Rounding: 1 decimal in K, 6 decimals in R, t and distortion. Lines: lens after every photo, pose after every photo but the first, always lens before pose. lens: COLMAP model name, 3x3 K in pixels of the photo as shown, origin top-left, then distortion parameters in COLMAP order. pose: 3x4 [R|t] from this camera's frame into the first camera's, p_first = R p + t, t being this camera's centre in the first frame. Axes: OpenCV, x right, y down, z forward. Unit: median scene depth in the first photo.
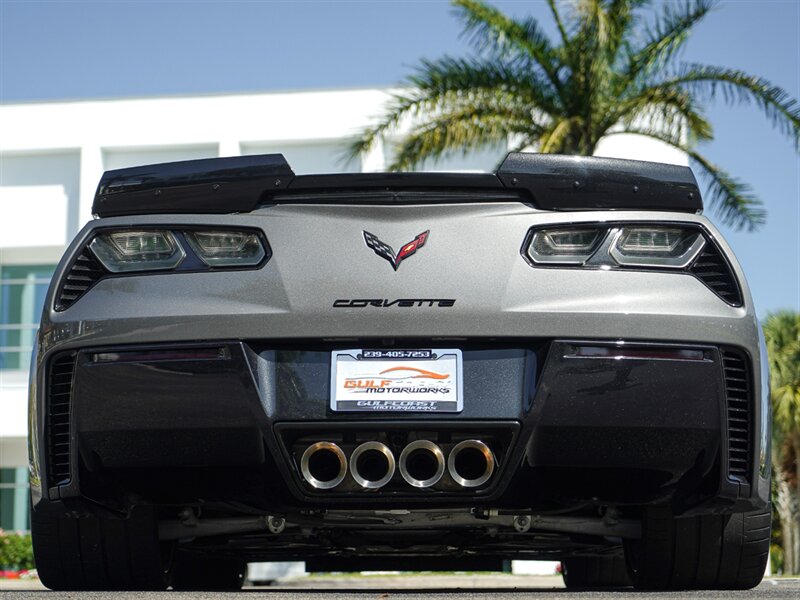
lens RADIAL K [[1775.3, 0, 398.7], [0, 1775.3, 284.6], [0, 0, 1]] dist [0.024259, -0.132851]
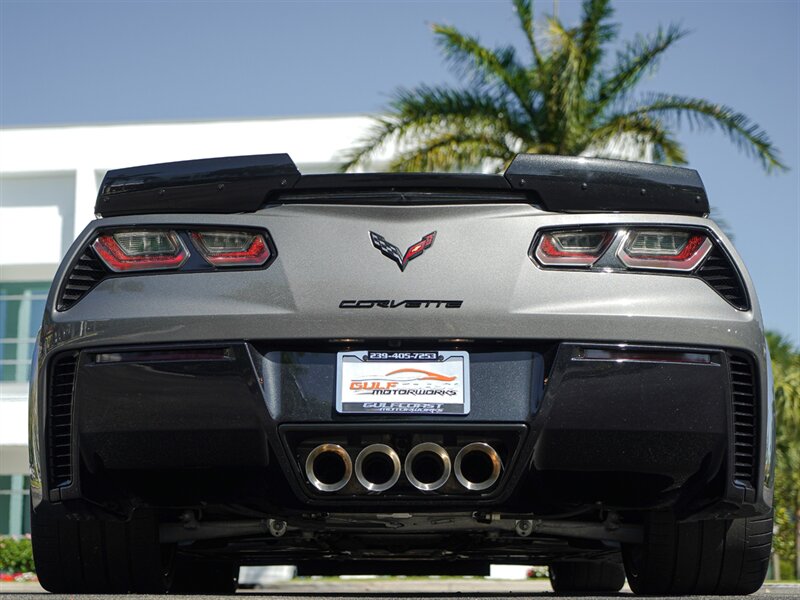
lens RADIAL K [[1680.6, 0, 400.5], [0, 1680.6, 300.8], [0, 0, 1]] dist [0.010400, 0.077705]
pose [[0.999877, 0.005829, 0.014583, -0.016287], [-0.005803, 0.999981, -0.001863, 0.010166], [-0.014594, 0.001778, 0.999892, 0.062392]]
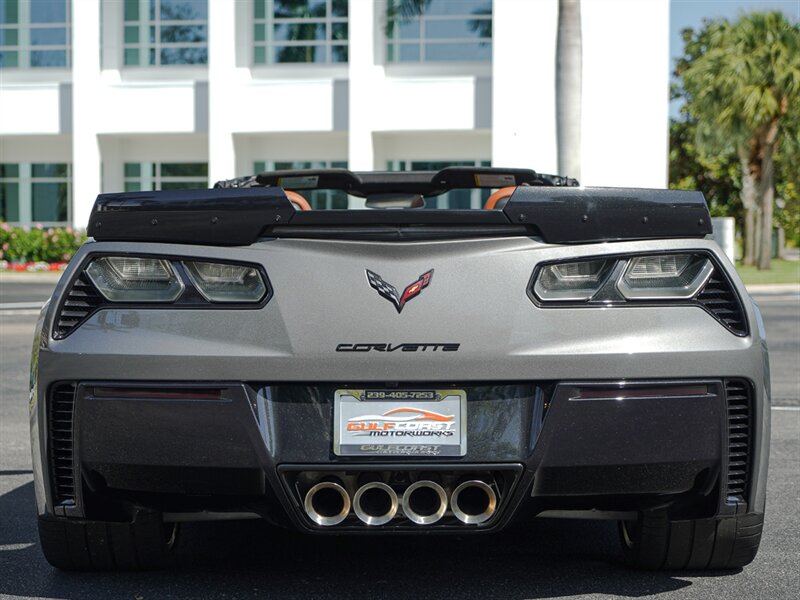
lens RADIAL K [[1680.6, 0, 400.5], [0, 1680.6, 300.8], [0, 0, 1]] dist [0.010400, 0.077705]
pose [[0.999936, 0.001806, 0.011127, -0.011415], [-0.003968, 0.980308, 0.197435, -0.197086], [-0.010551, -0.197467, 0.980253, 0.088910]]
